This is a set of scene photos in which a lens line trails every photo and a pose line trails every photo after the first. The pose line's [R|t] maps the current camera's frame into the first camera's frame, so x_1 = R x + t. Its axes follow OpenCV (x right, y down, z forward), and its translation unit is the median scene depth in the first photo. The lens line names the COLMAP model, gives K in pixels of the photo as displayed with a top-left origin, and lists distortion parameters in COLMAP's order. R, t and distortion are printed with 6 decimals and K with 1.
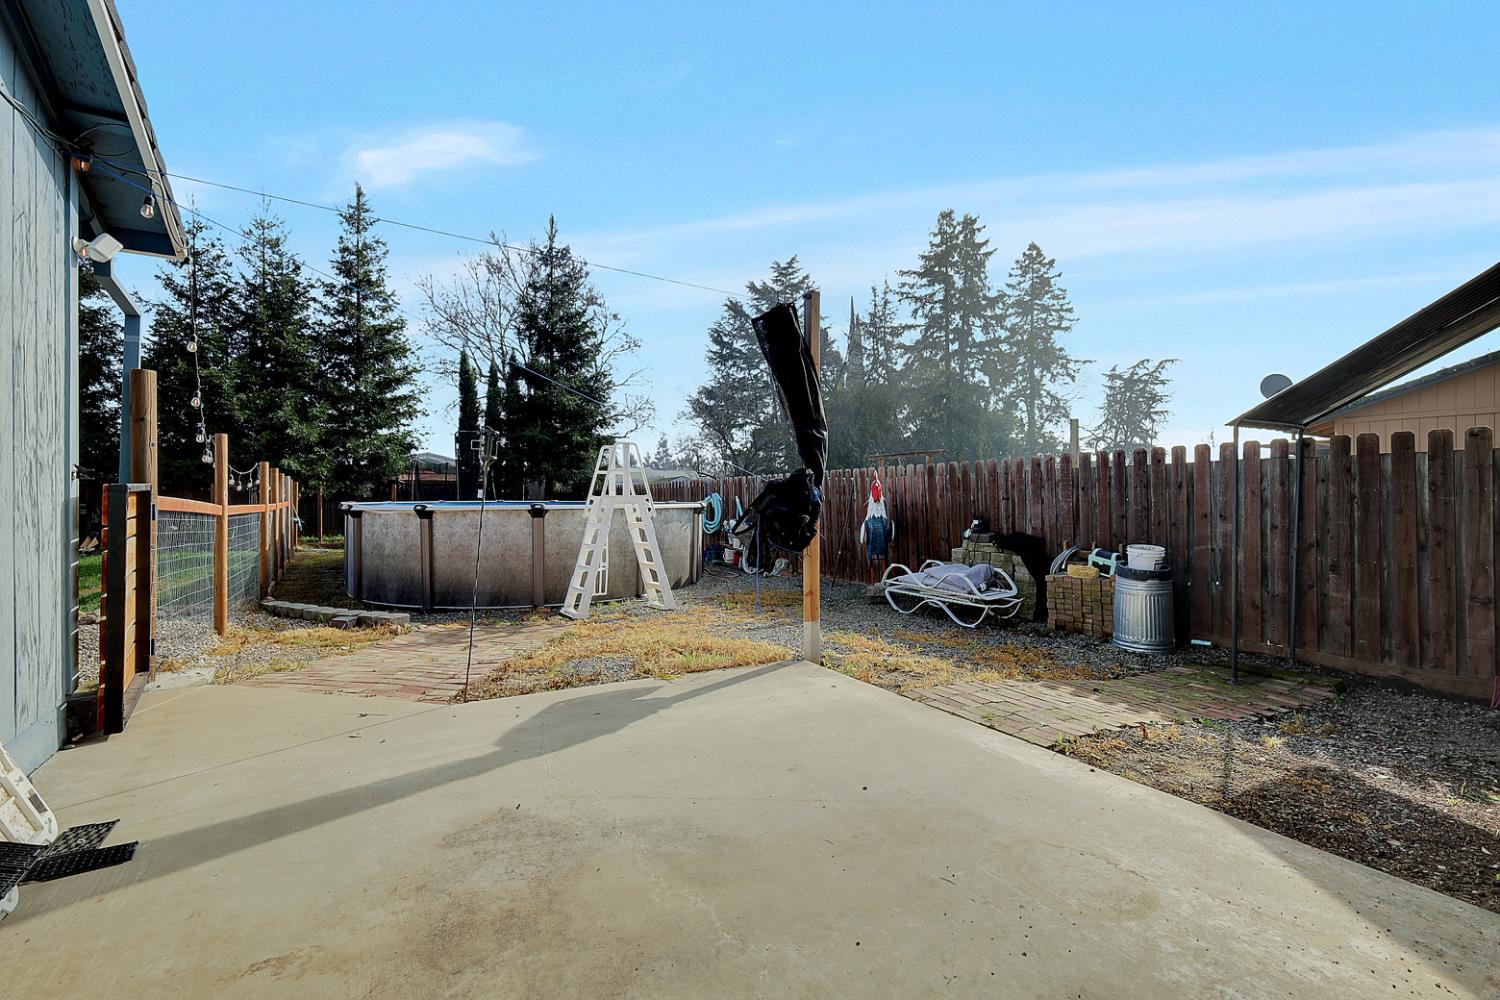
lens RADIAL K [[655.6, 0, 754.8], [0, 655.6, 495.1], [0, 0, 1]] dist [0.000026, -0.000268]
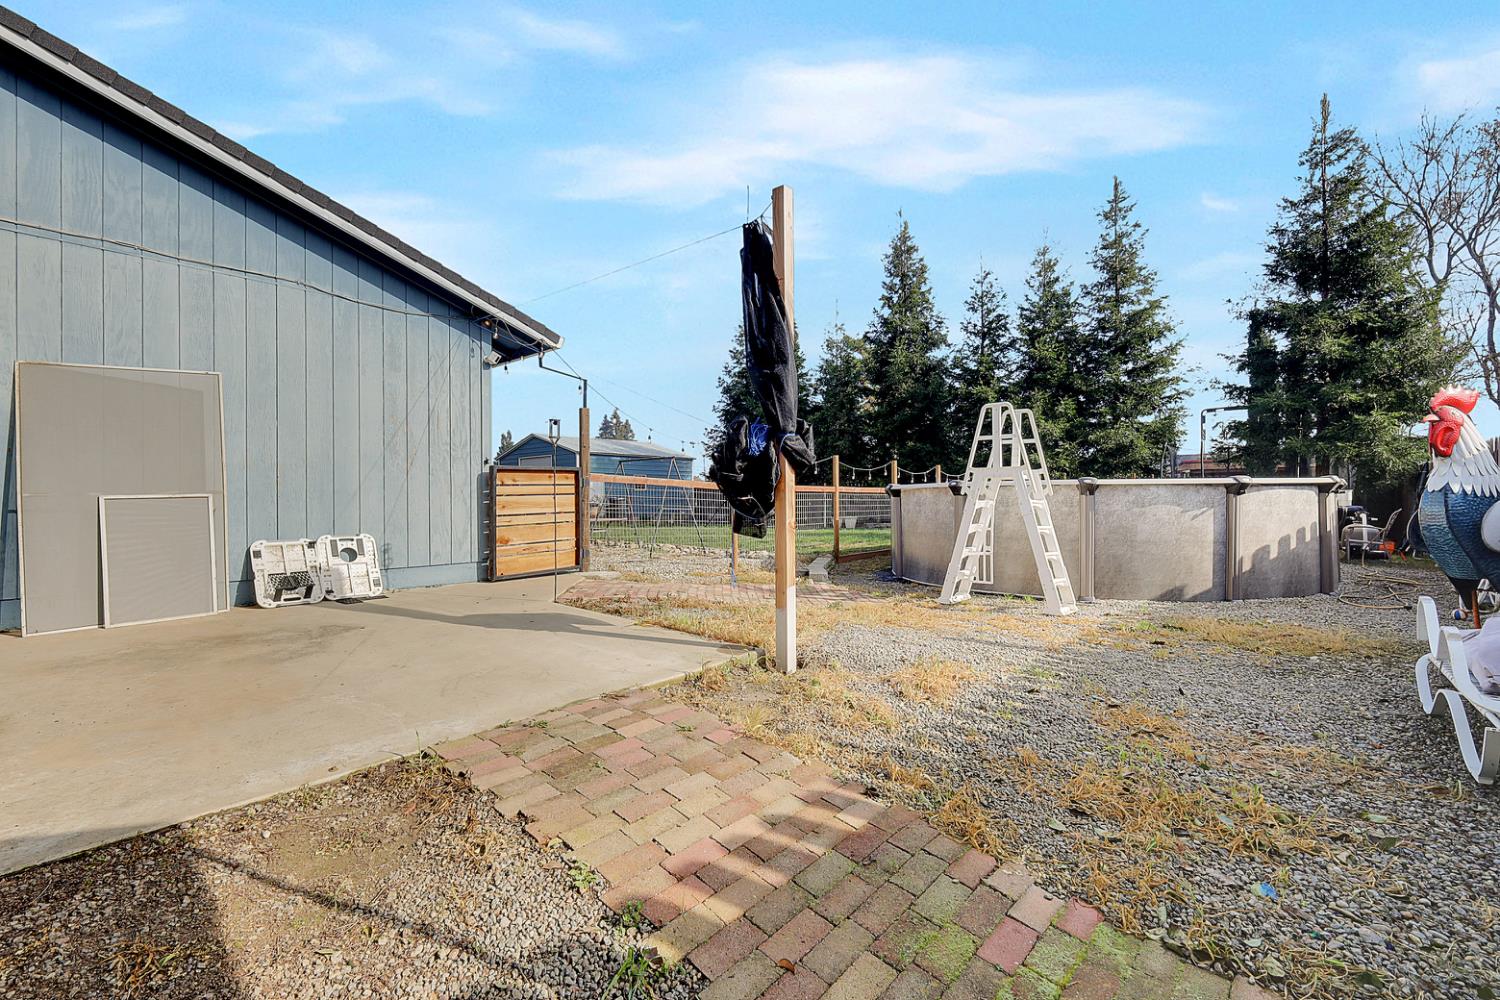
lens RADIAL K [[655.6, 0, 754.8], [0, 655.6, 495.1], [0, 0, 1]] dist [0.000026, -0.000268]
pose [[0.352818, -0.013024, -0.935601, 0.145259], [0.016858, 0.999829, -0.007561, 0.012879], [0.935540, -0.013105, 0.352977, 0.137445]]
